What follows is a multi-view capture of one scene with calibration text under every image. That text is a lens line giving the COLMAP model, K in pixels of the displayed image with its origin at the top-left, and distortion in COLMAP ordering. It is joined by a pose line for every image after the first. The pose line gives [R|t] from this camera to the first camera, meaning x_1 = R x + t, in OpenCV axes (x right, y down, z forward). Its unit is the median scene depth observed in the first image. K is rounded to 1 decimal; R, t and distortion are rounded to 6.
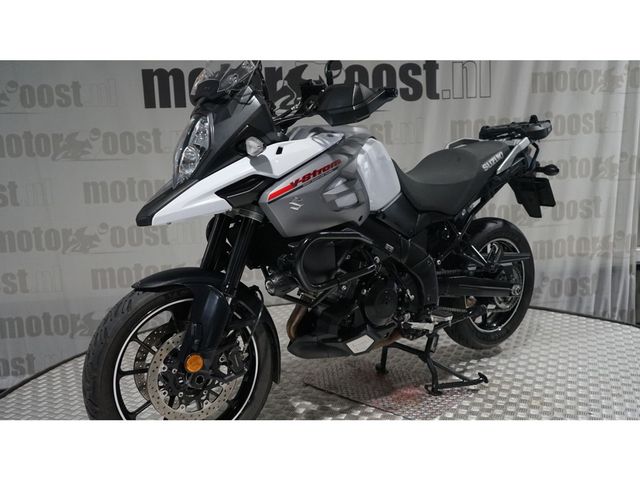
lens RADIAL K [[654.0, 0, 320.0], [0, 654.0, 240.0], [0, 0, 1]] dist [0.035624, -0.005994]
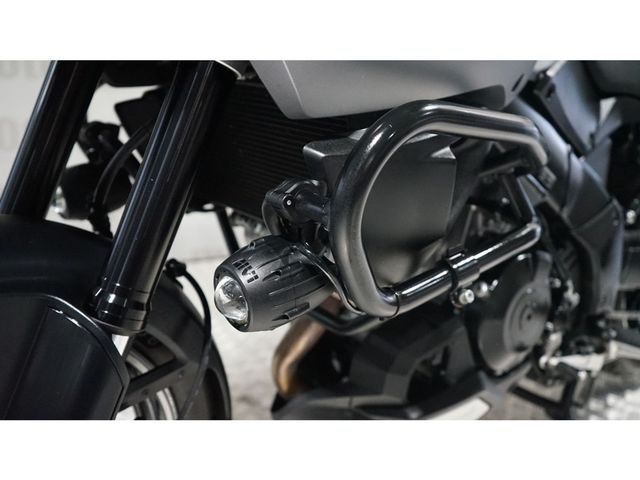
lens RADIAL K [[654.0, 0, 320.0], [0, 654.0, 240.0], [0, 0, 1]] dist [0.035624, -0.005994]
pose [[0.997574, 0.040008, 0.056969, -0.048827], [-0.045851, 0.993386, 0.105269, 0.014781], [-0.052380, -0.107625, 0.992811, 0.631311]]
